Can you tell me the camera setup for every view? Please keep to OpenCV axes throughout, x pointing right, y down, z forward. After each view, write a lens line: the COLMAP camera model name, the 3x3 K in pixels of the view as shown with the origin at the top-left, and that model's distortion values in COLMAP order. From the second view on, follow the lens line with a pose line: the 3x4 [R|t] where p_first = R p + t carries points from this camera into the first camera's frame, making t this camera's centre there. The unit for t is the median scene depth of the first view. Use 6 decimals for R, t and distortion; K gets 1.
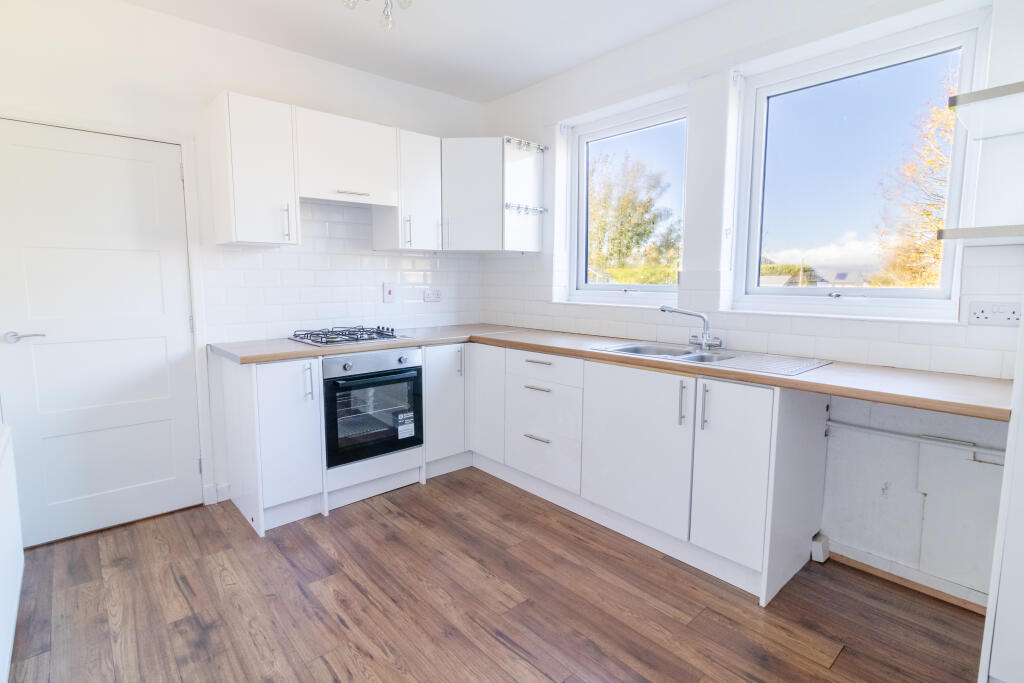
lens RADIAL K [[502.2, 0, 501.1], [0, 502.2, 334.8], [0, 0, 1]] dist [-0.001379, -0.000390]
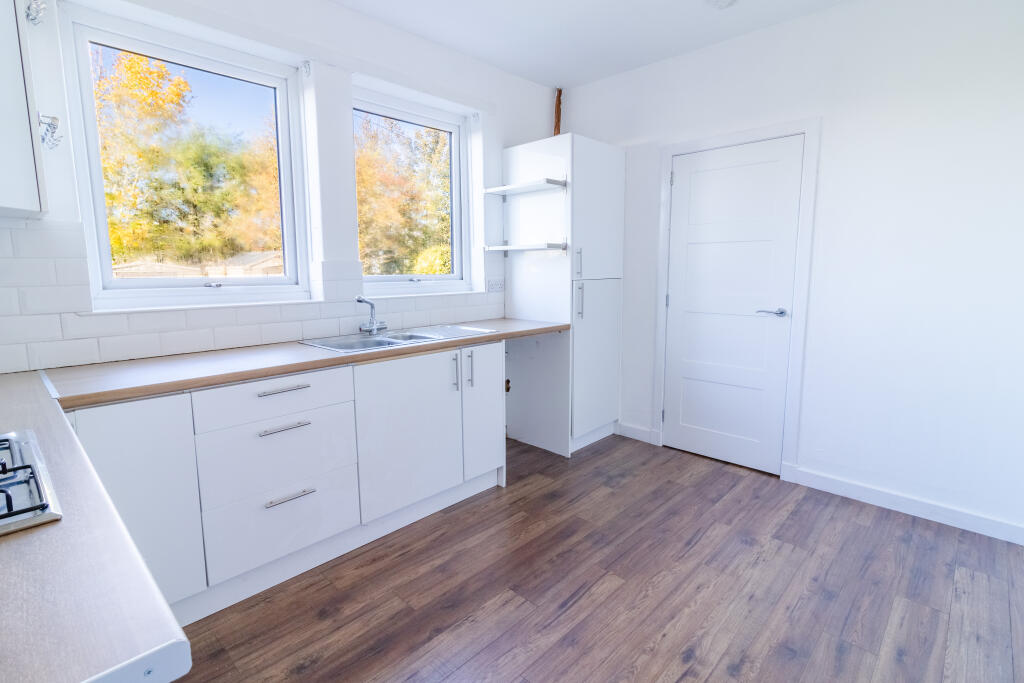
lens RADIAL K [[502.2, 0, 501.1], [0, 502.2, 334.8], [0, 0, 1]] dist [-0.001379, -0.000390]
pose [[-0.090990, -0.133982, 0.986798, -0.761619], [0.118364, 0.982429, 0.144303, -0.104172], [-0.988793, 0.129931, -0.073533, 0.901496]]
